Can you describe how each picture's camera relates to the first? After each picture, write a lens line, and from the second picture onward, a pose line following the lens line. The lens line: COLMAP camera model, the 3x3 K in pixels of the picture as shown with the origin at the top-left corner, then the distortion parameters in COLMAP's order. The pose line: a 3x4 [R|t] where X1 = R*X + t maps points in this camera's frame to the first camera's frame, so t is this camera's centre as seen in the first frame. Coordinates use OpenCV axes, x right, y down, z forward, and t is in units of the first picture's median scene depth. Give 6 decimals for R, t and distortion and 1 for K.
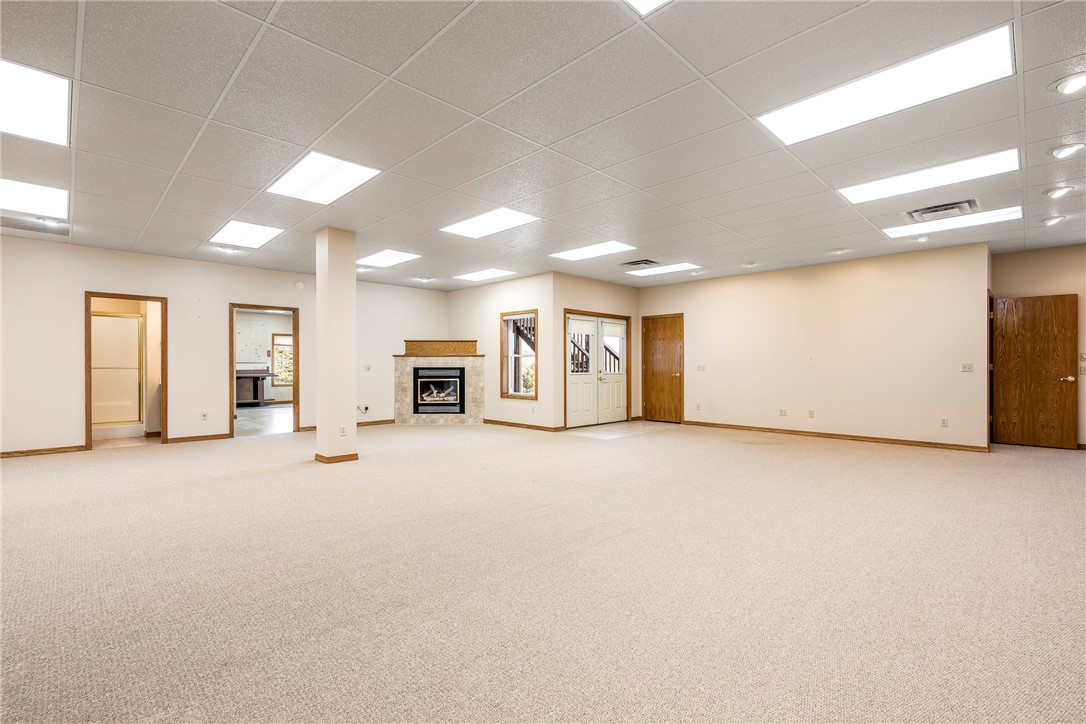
lens RADIAL K [[485.1, 0, 541.2], [0, 485.1, 365.6], [0, 0, 1]] dist [-0.003460, 0.000354]
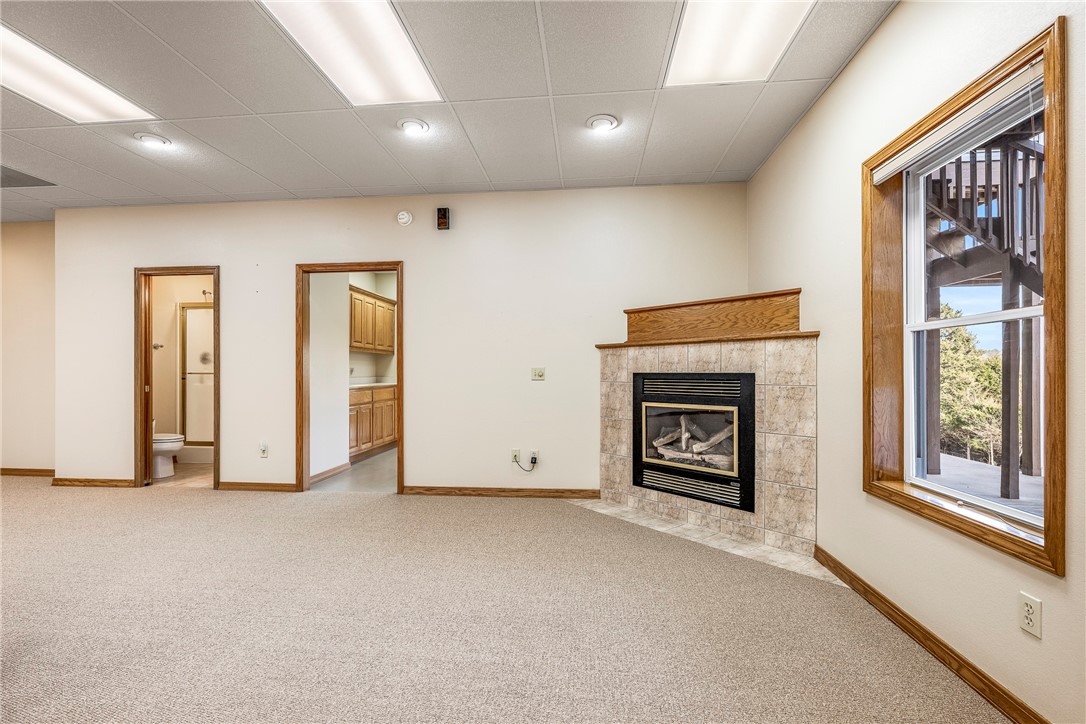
lens RADIAL K [[485.1, 0, 541.0], [0, 485.1, 370.2], [0, 0, 1]] dist [-0.003460, 0.000354]
pose [[0.635880, -0.002057, -0.771785, 0.005212], [0.003539, 0.999994, 0.000251, 0.001121], [0.771780, -0.002891, 0.635884, 0.677075]]
